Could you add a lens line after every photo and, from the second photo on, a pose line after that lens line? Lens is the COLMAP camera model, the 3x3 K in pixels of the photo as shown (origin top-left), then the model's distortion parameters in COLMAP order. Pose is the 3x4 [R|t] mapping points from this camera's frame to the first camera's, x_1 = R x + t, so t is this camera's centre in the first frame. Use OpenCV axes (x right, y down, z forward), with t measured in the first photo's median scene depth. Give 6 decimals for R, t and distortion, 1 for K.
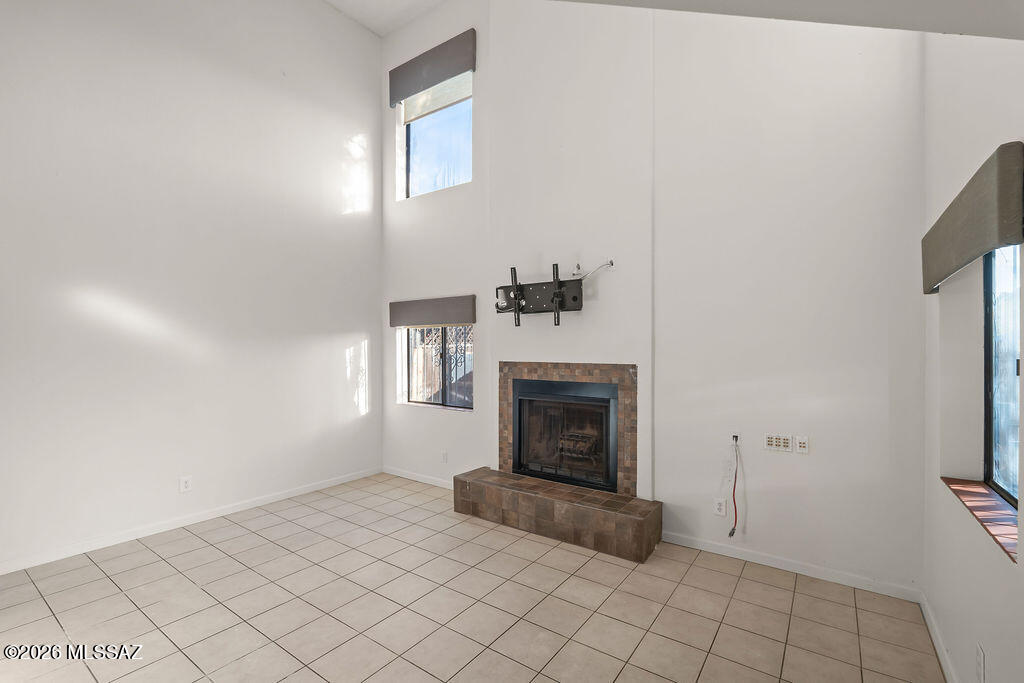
lens RADIAL K [[446.2, 0, 502.8], [0, 446.2, 349.5], [0, 0, 1]] dist [0.001310, -0.000128]
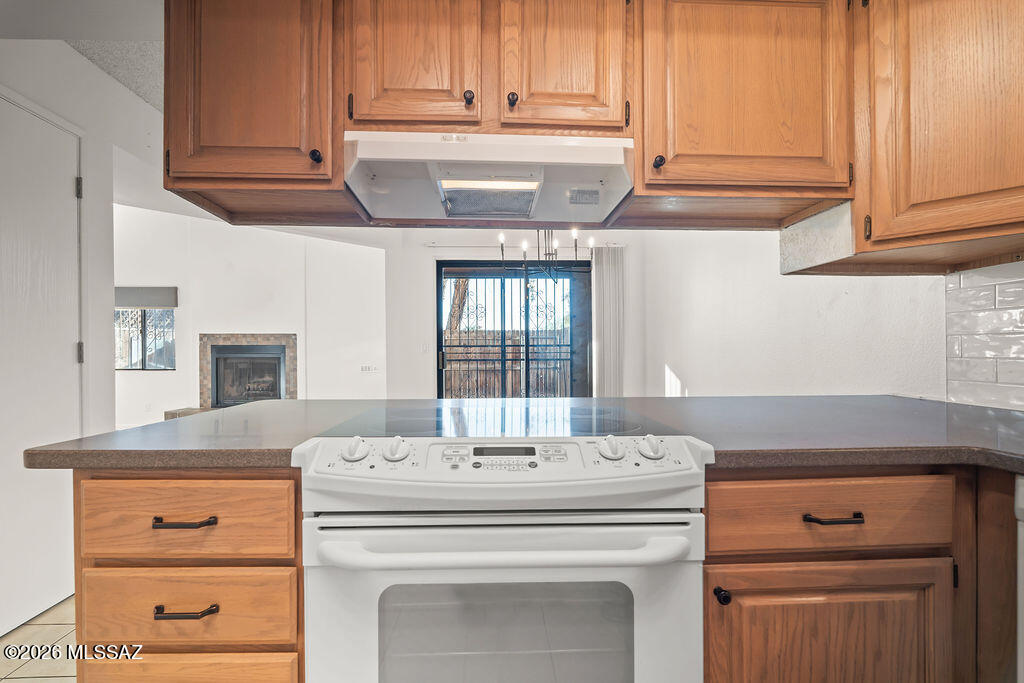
lens RADIAL K [[446.2, 0, 499.3], [0, 446.2, 356.8], [0, 0, 1]] dist [0.001310, -0.000128]
pose [[0.780166, -0.008055, 0.625521, -0.161833], [0.009307, 0.999956, 0.001269, 0.113131], [-0.625504, 0.004832, 0.780206, -0.785985]]
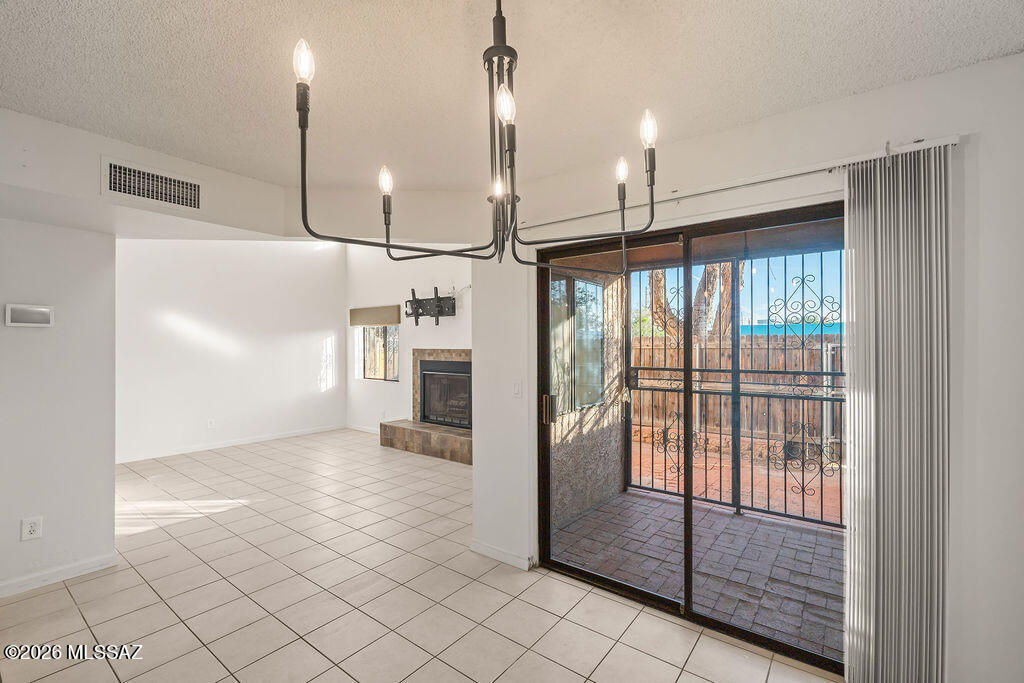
lens RADIAL K [[446.2, 0, 511.2], [0, 446.2, 344.0], [0, 0, 1]] dist [0.001310, -0.000128]
pose [[0.999360, -0.001316, -0.035758, 0.391071], [0.001159, 0.999990, -0.004429, 0.018066], [0.035763, 0.004385, 0.999351, -0.517984]]
